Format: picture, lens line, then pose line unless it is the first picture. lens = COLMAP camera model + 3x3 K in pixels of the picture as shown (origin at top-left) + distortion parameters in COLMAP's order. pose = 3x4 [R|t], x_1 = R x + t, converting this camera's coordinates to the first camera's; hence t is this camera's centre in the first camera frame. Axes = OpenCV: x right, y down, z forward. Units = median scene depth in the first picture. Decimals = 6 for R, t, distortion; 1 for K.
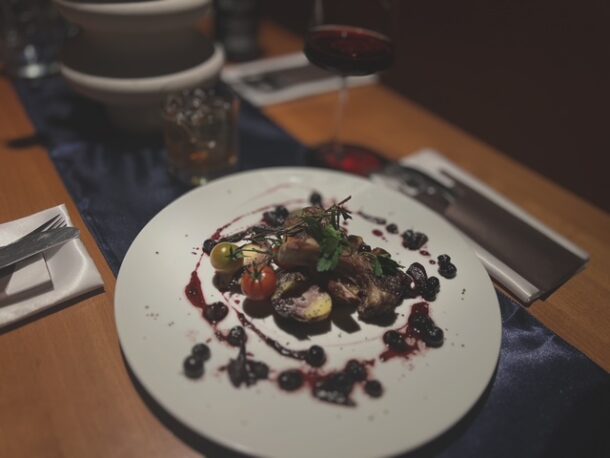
lens RADIAL K [[533.3, 0, 307.9], [0, 533.3, 228.0], [0, 0, 1]] dist [-0.010717, -0.002932]
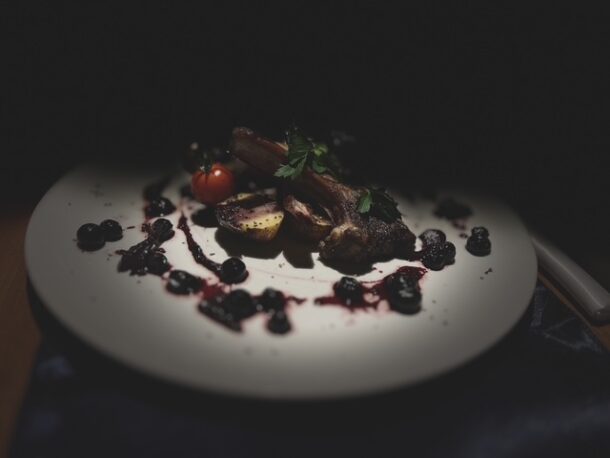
lens RADIAL K [[533.3, 0, 304.9], [0, 533.3, 229.2], [0, 0, 1]] dist [-0.010717, -0.002932]
pose [[0.898393, 0.179578, -0.400802, 0.376869], [-0.265745, 0.948839, -0.170539, 0.268733], [0.349672, 0.259722, 0.900152, 0.320234]]
